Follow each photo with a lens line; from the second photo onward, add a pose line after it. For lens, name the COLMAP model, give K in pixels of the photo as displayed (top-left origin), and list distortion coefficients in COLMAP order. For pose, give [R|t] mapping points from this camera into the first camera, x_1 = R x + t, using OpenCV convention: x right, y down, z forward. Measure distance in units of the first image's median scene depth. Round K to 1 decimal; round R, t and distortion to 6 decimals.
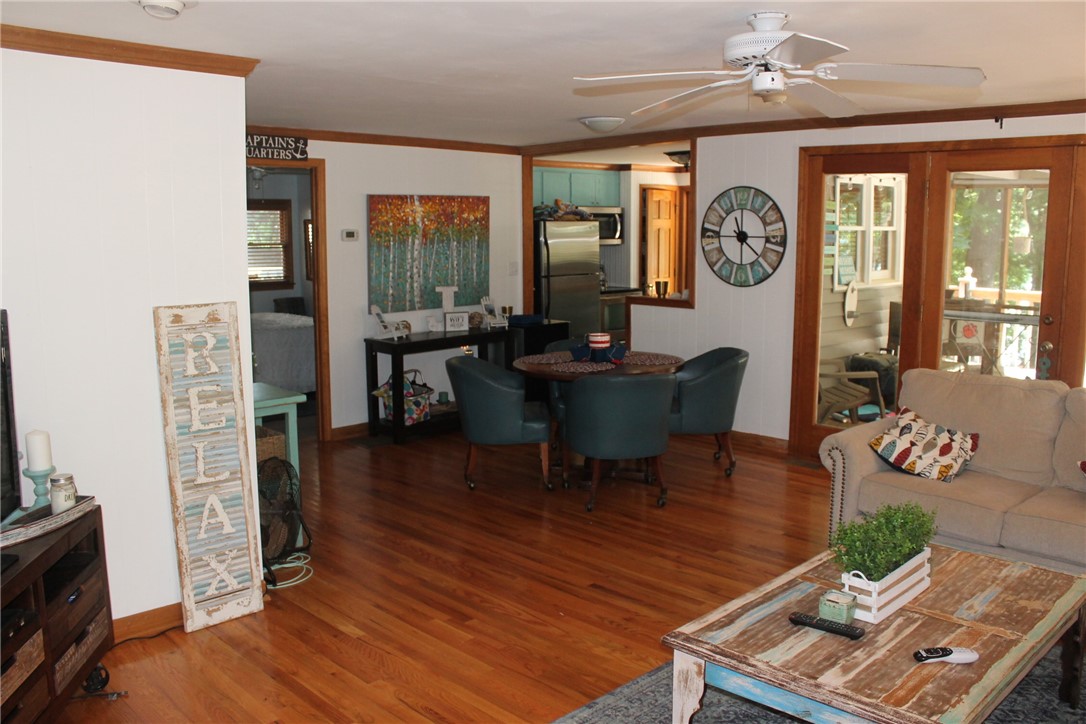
lens RADIAL K [[927.0, 0, 544.7], [0, 927.0, 358.1], [0, 0, 1]] dist [-0.156494, 0.128527]
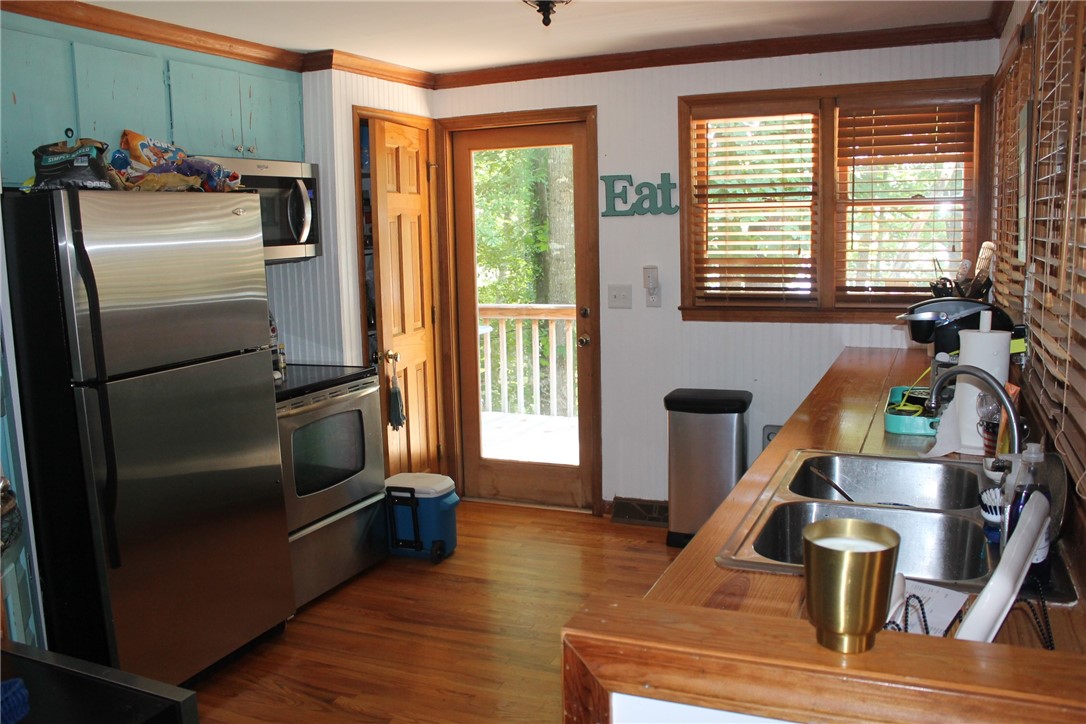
lens RADIAL K [[927.0, 0, 543.7], [0, 927.0, 364.3], [0, 0, 1]] dist [-0.156494, 0.128527]
pose [[0.924424, -0.073436, 0.374228, 0.023841], [0.072299, 0.997236, 0.017097, -0.078594], [-0.374449, 0.011251, 0.927179, 0.612254]]
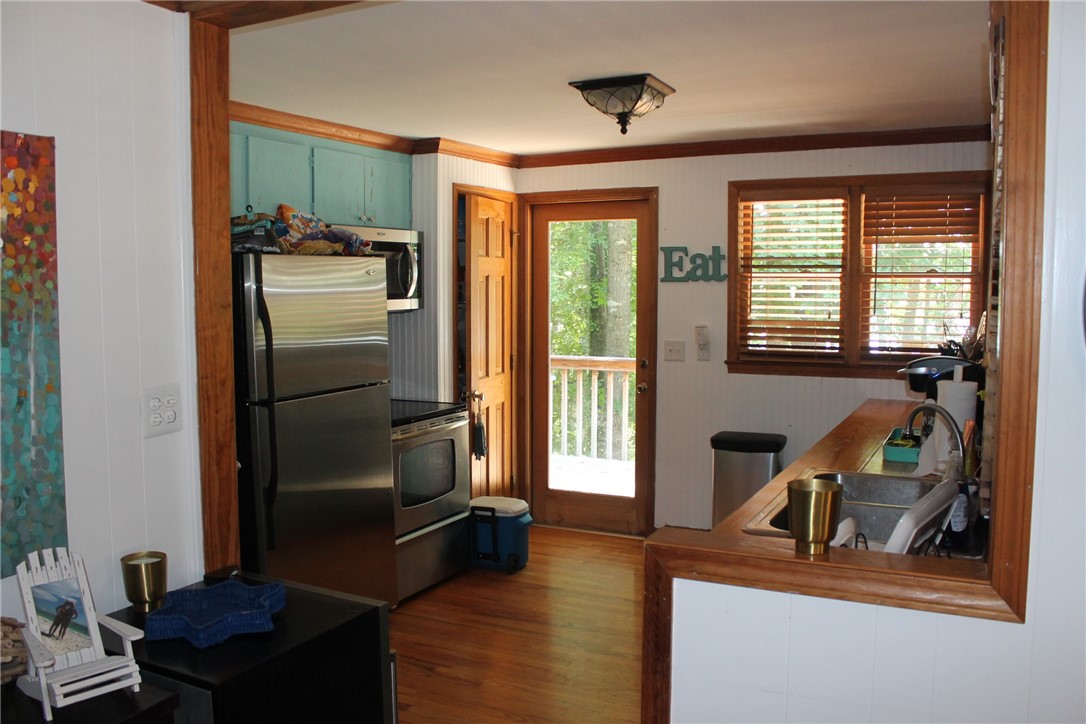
lens RADIAL K [[927.0, 0, 544.8], [0, 927.0, 365.0], [0, 0, 1]] dist [-0.156494, 0.128527]
pose [[0.943926, -0.024910, 0.329216, -0.011447], [0.041454, 0.998201, -0.043326, -0.073495], [-0.327544, 0.054544, 0.943260, 0.548785]]
